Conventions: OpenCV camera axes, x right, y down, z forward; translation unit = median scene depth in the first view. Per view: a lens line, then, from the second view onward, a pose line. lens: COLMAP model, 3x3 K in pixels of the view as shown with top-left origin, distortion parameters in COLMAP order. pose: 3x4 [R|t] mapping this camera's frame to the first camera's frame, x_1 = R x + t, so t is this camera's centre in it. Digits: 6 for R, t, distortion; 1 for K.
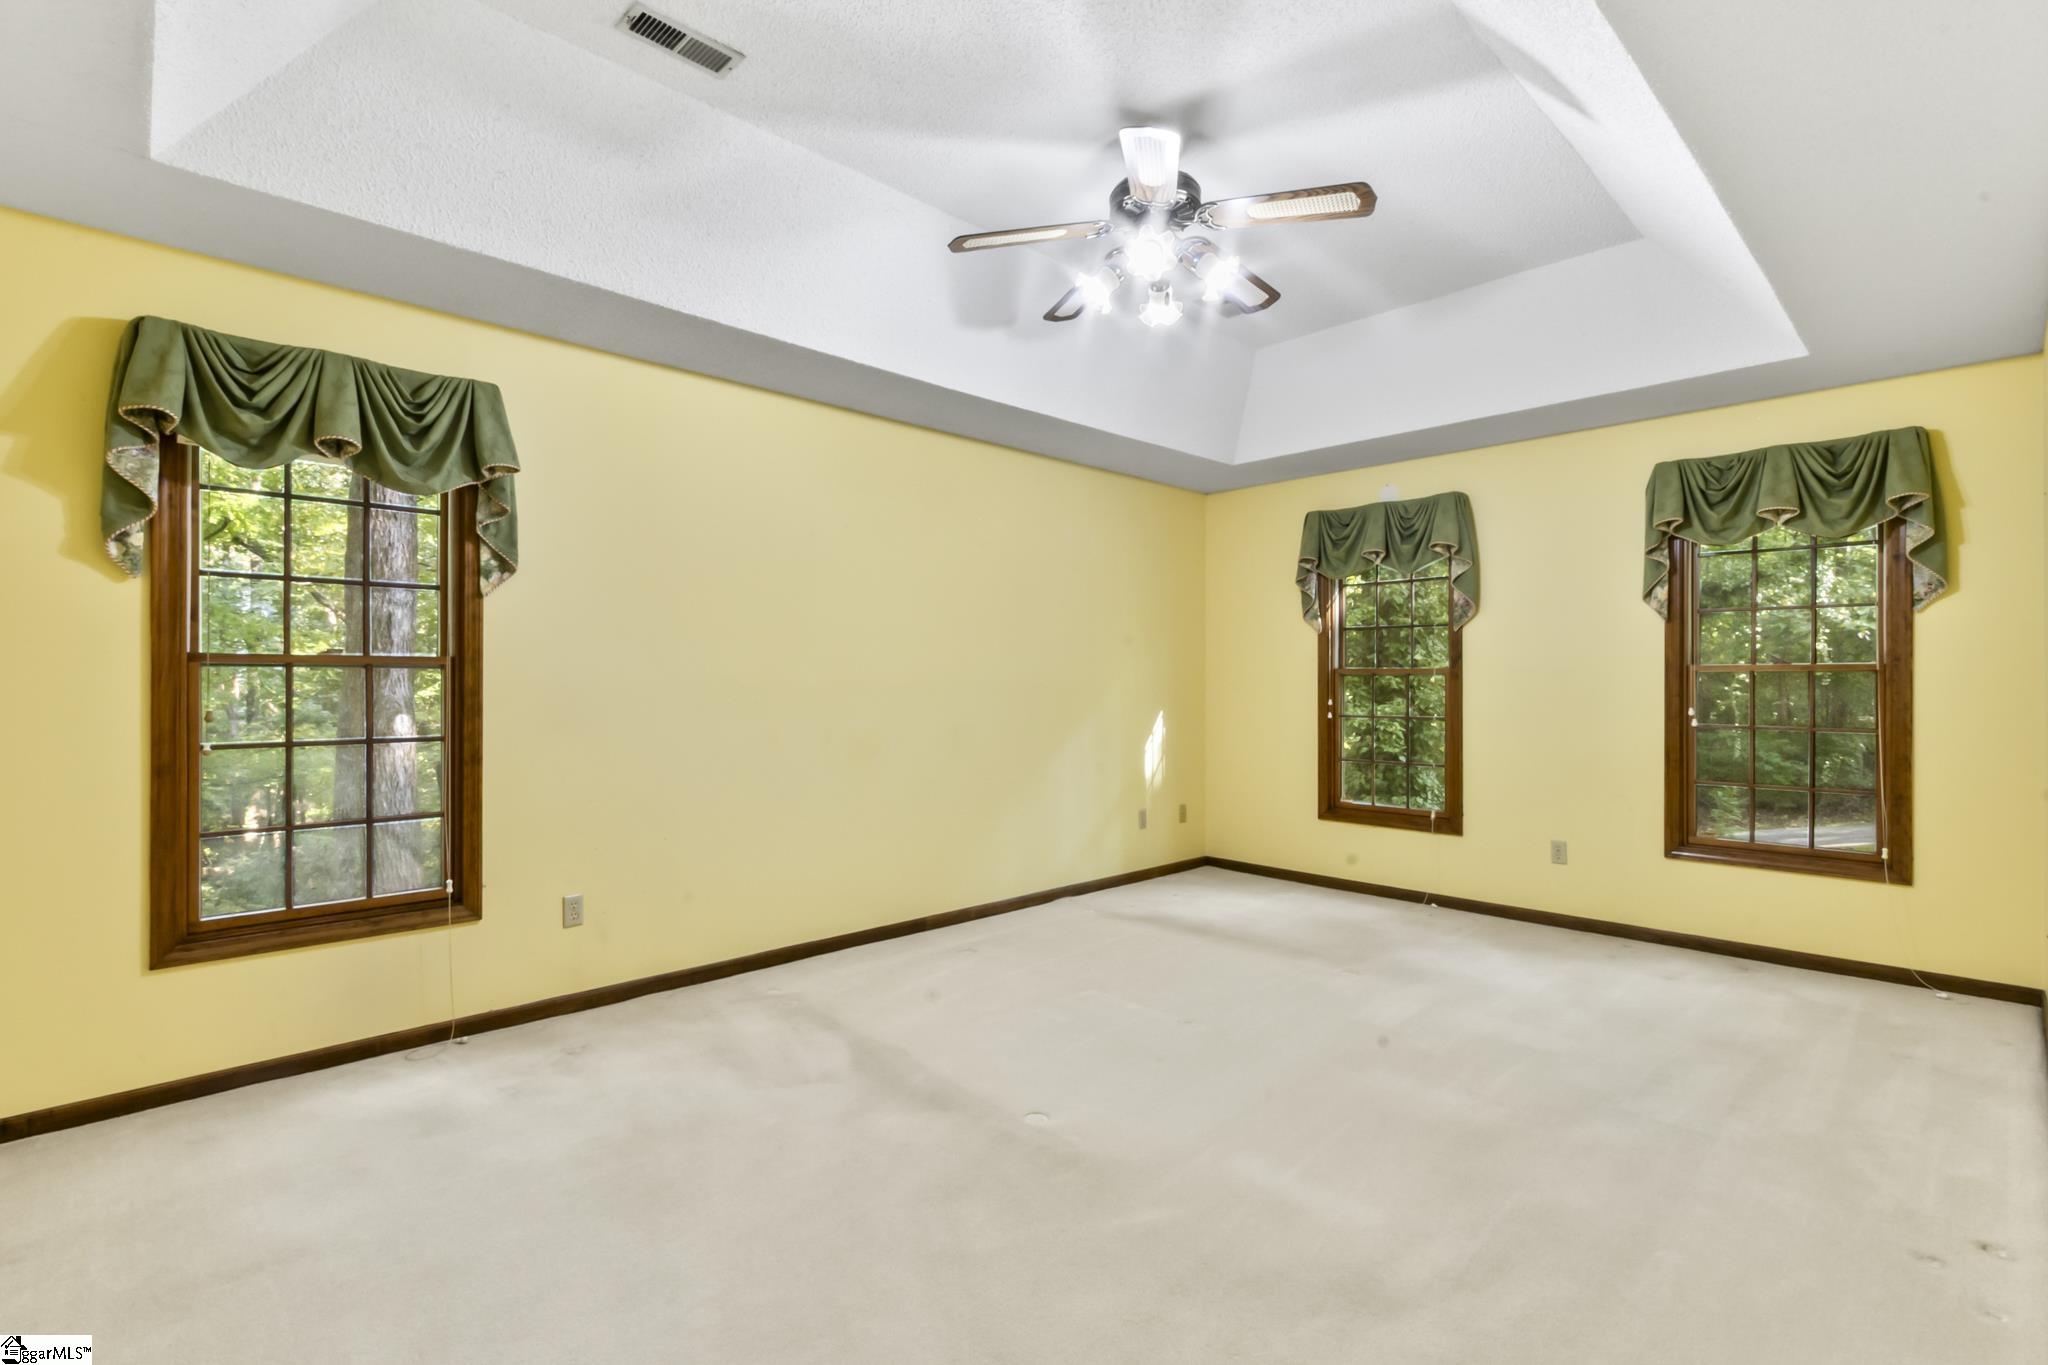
lens RADIAL K [[931.3, 0, 1012.6], [0, 931.3, 674.6], [0, 0, 1]] dist [0.002553, 0.000297]
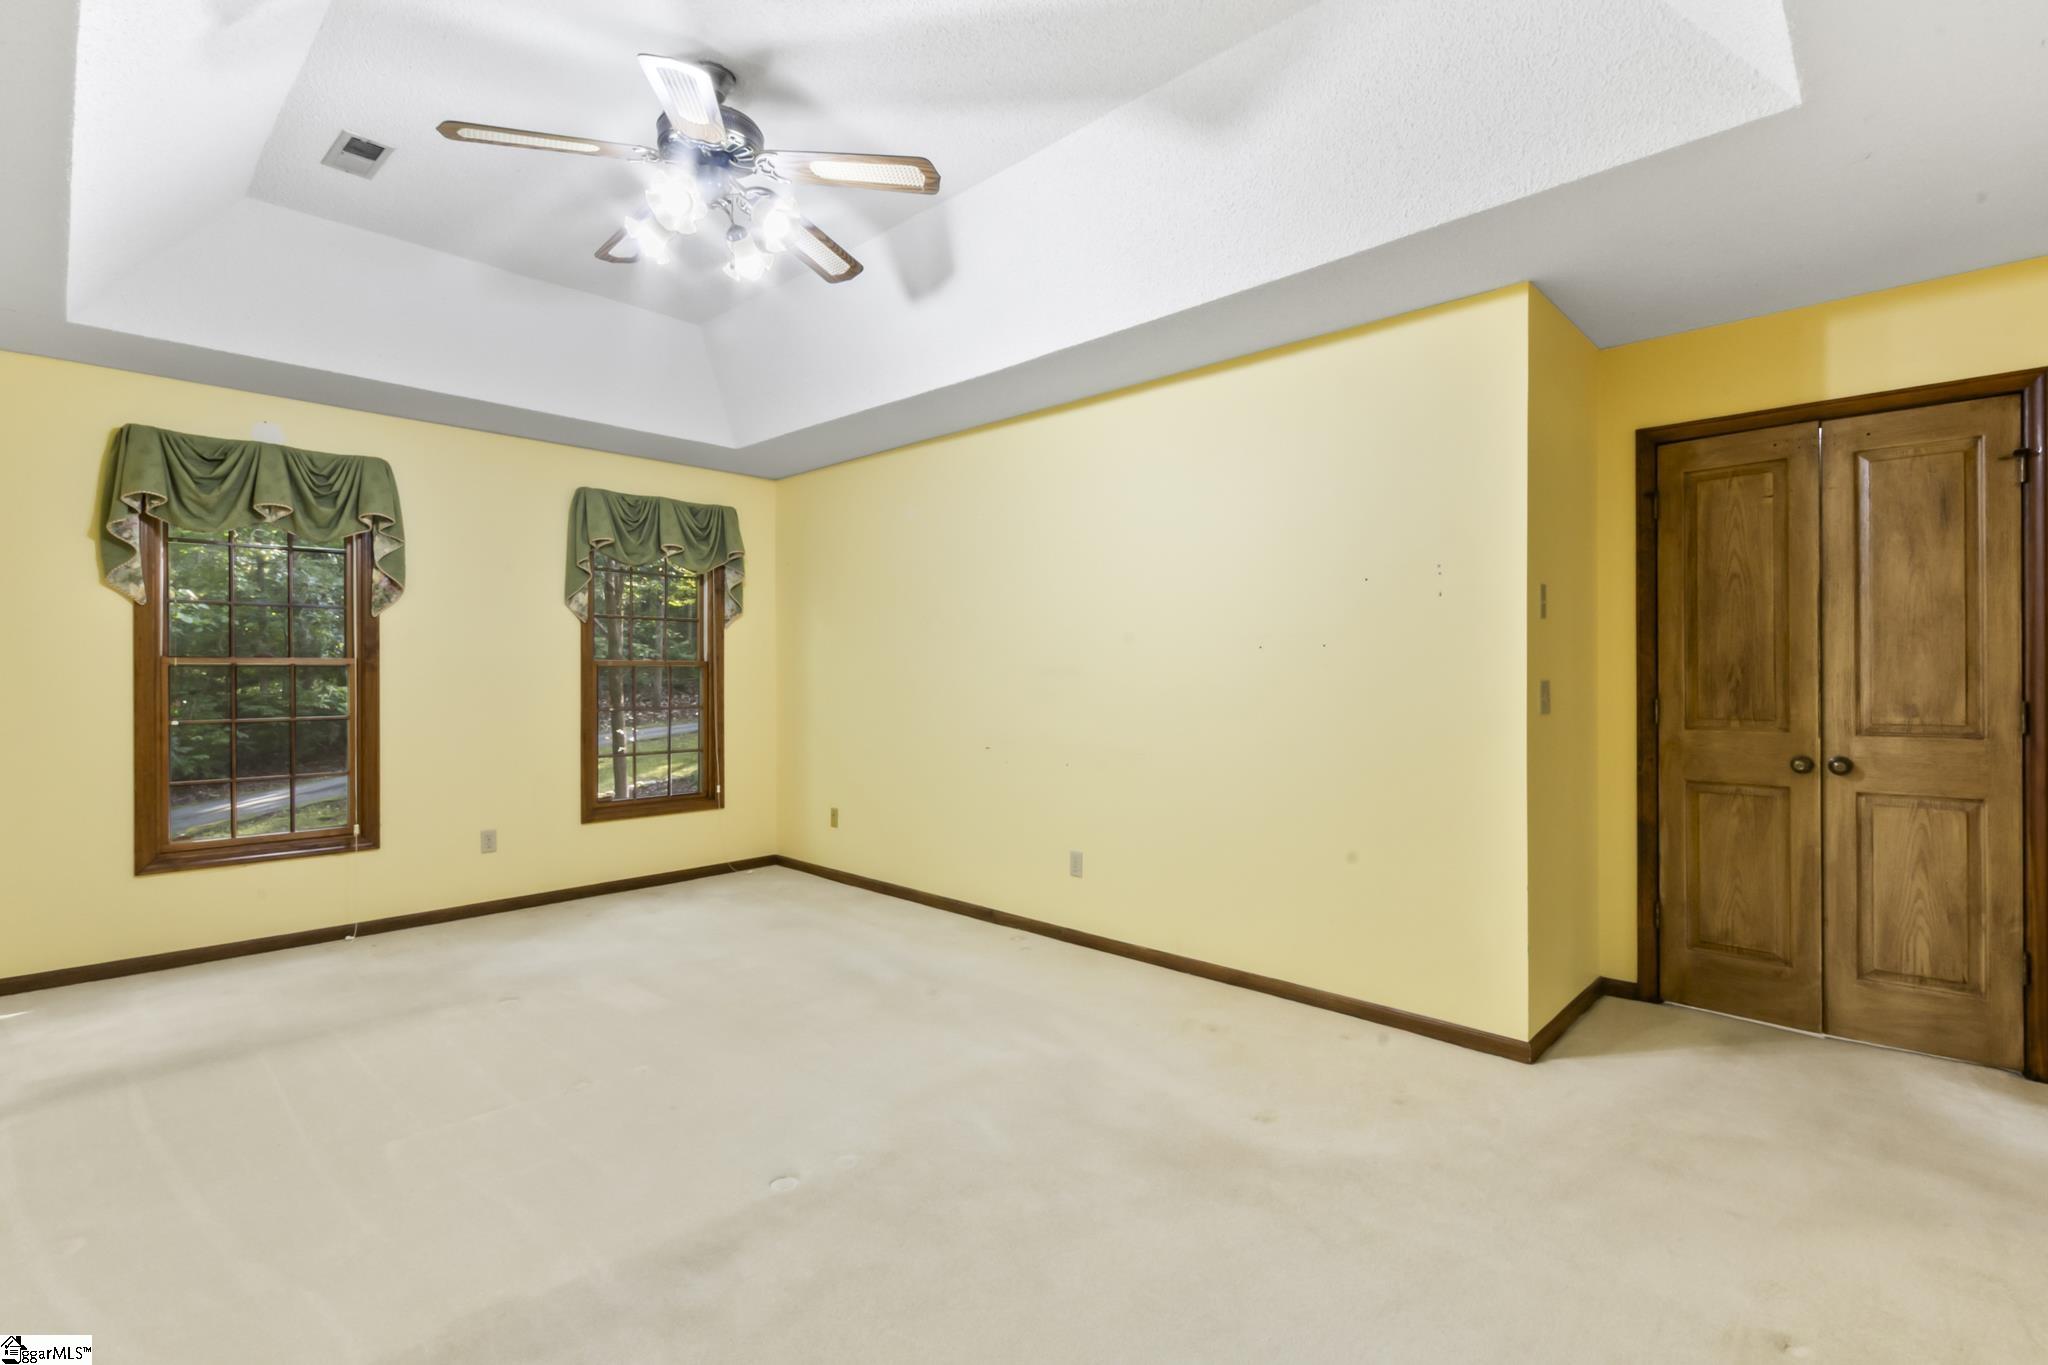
lens RADIAL K [[931.3, 0, 1018.5], [0, 931.3, 678.3], [0, 0, 1]] dist [0.002553, 0.000297]
pose [[-0.020110, -0.004197, 0.999789, -0.430140], [-0.004706, 0.999981, 0.004104, 0.004629], [-0.999787, -0.004623, -0.020130, 0.426909]]
